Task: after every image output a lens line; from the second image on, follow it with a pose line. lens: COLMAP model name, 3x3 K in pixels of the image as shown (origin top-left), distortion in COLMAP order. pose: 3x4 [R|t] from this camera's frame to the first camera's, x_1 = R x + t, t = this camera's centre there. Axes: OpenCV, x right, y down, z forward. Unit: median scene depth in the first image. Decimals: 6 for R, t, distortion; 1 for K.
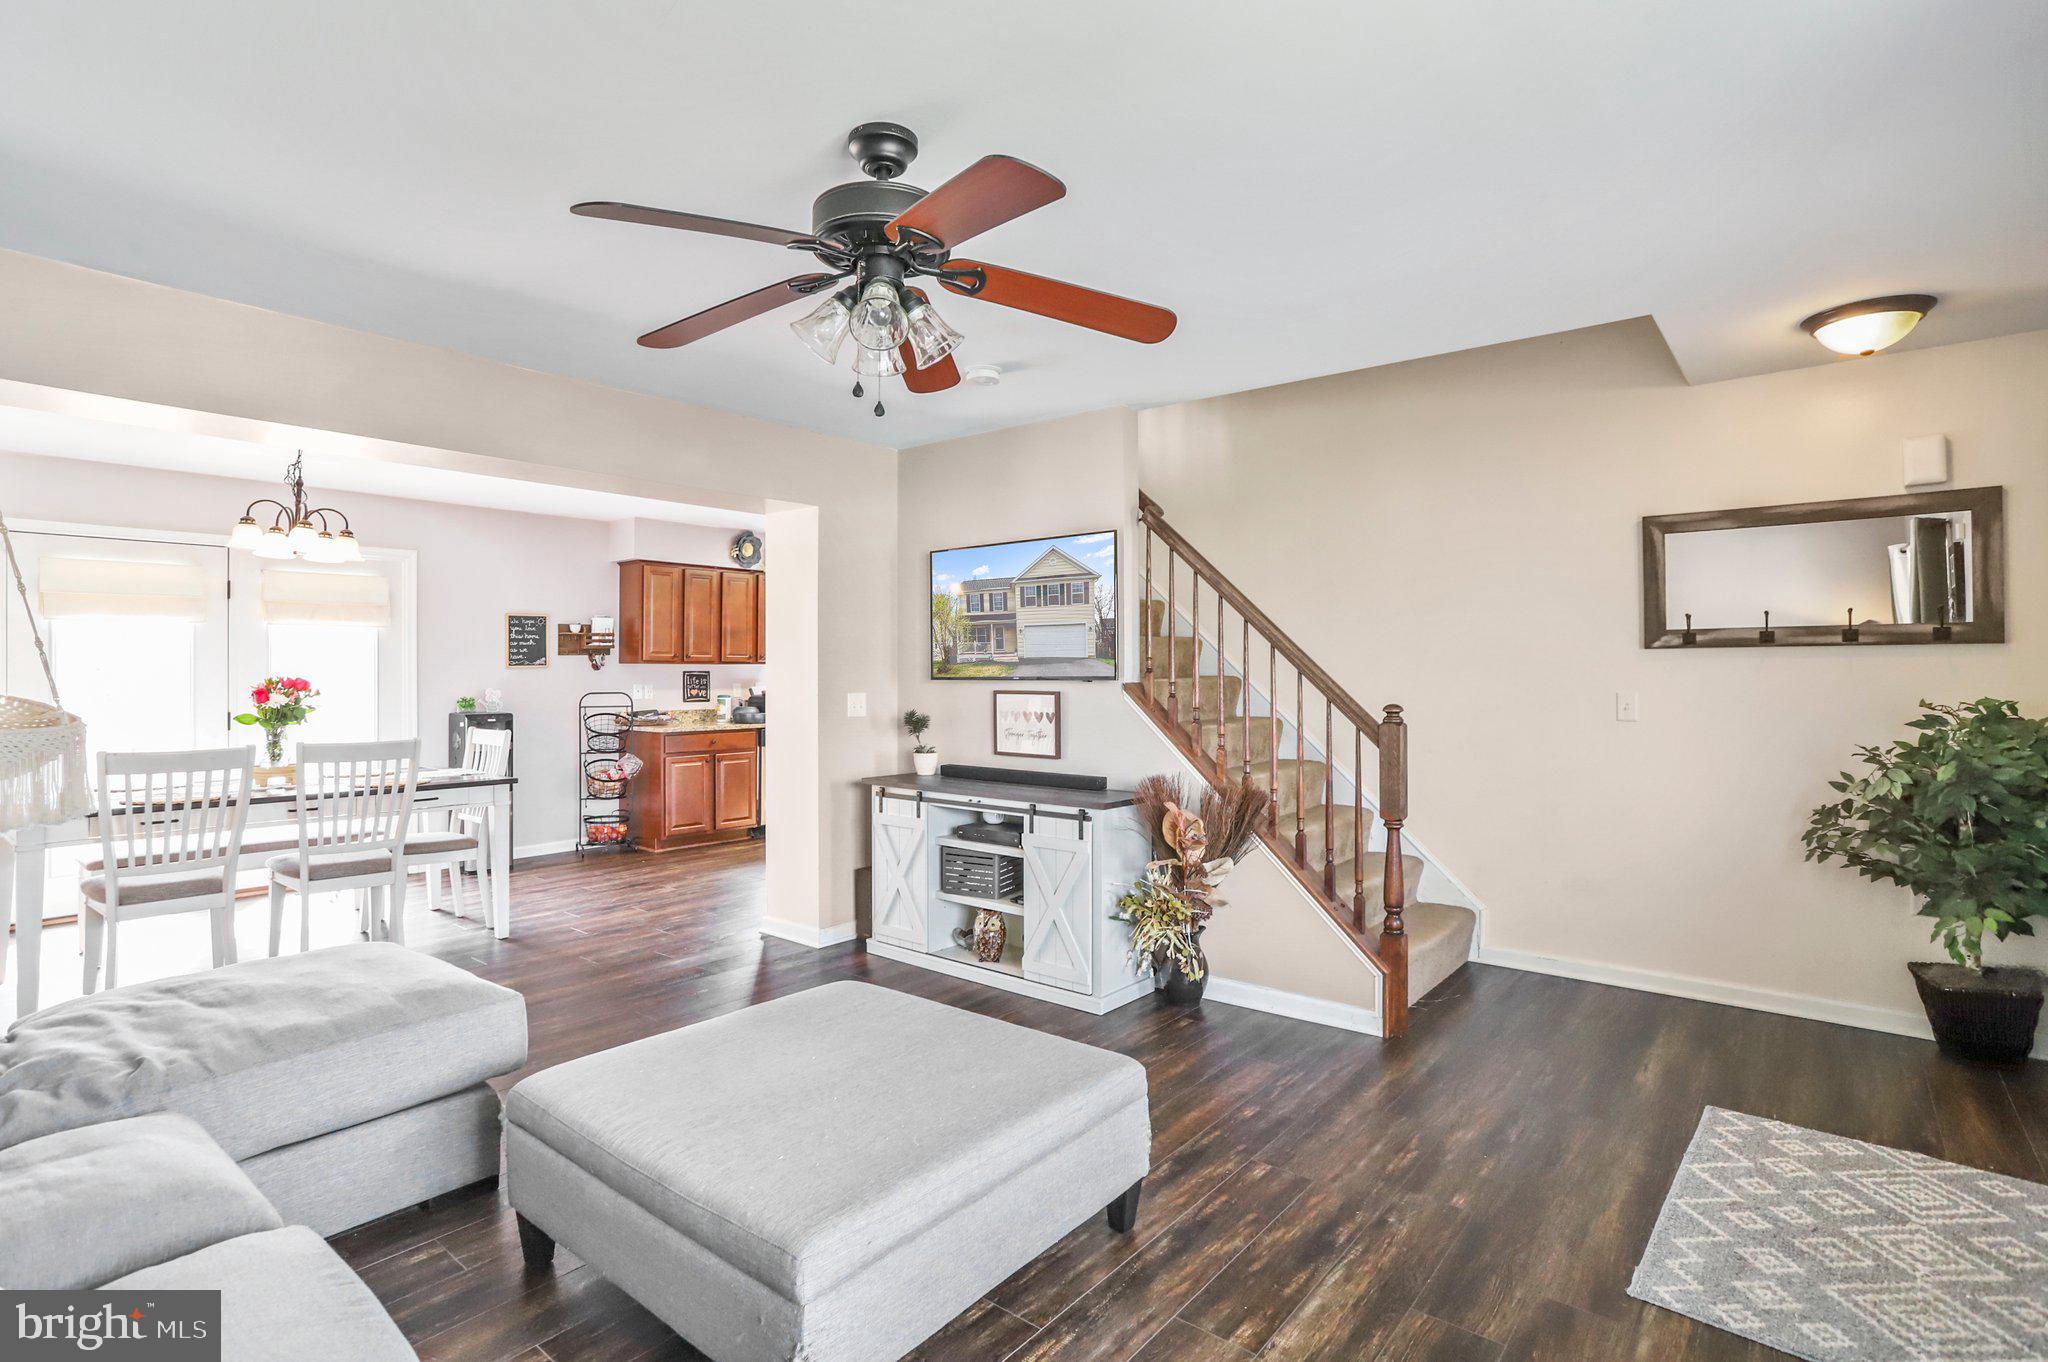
lens RADIAL K [[975.3, 0, 1011.2], [0, 975.3, 676.4], [0, 0, 1]] dist [-0.007093, -0.000850]
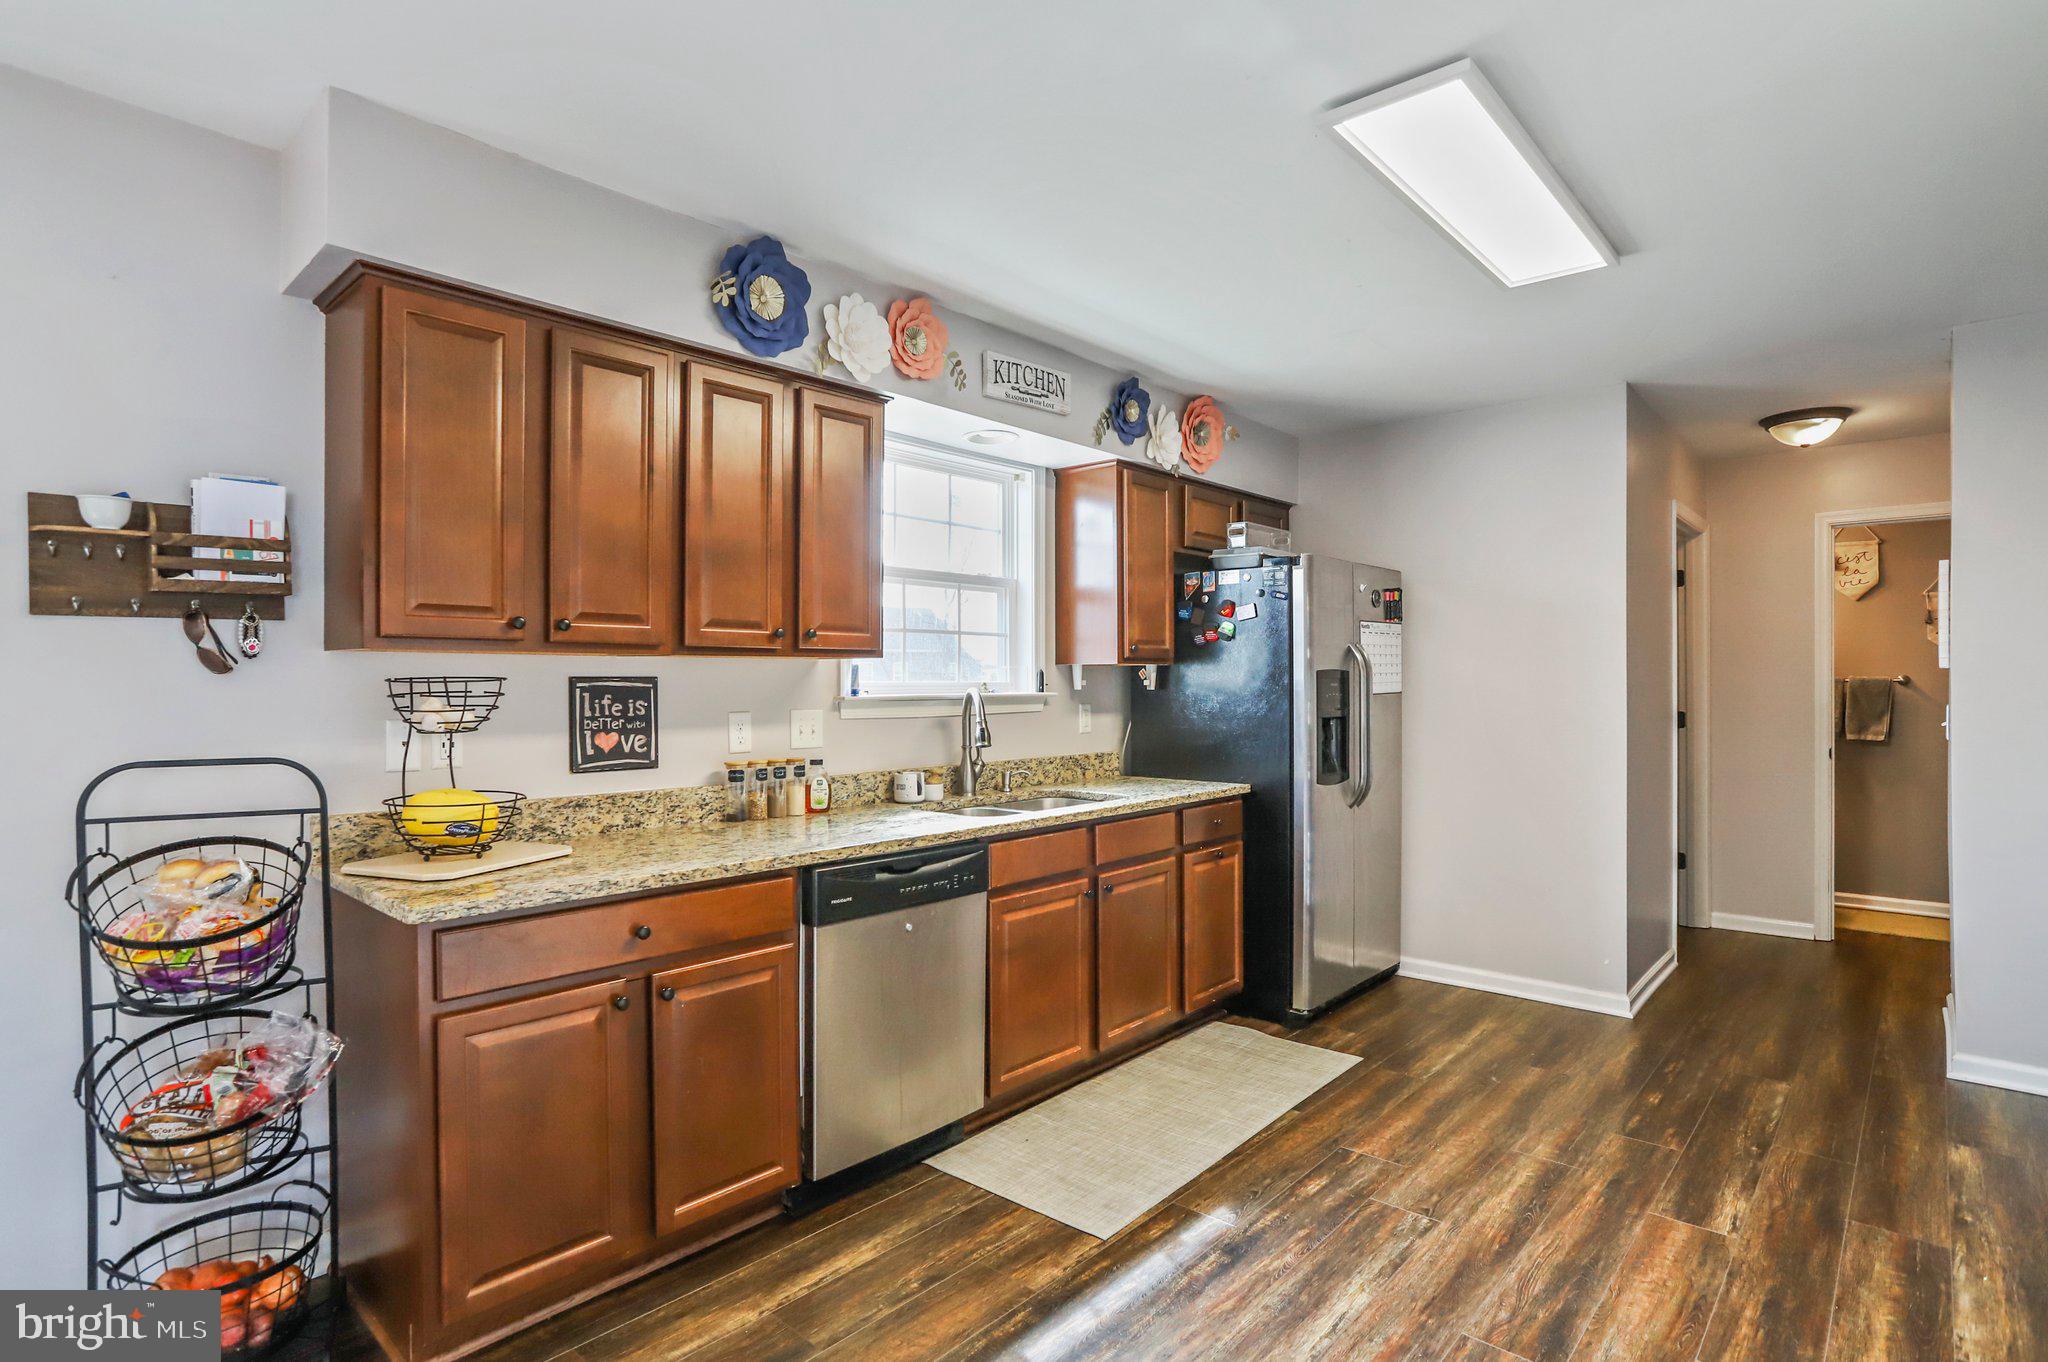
lens RADIAL K [[1081.6, 0, 1013.4], [0, 1081.6, 682.6], [0, 0, 1]] dist [-0.008933, 0.004689]
pose [[0.998274, -0.002582, -0.058670, -0.170975], [0.002473, 0.999995, -0.001938, -0.002446], [0.058674, 0.001790, 0.998276, 0.658166]]
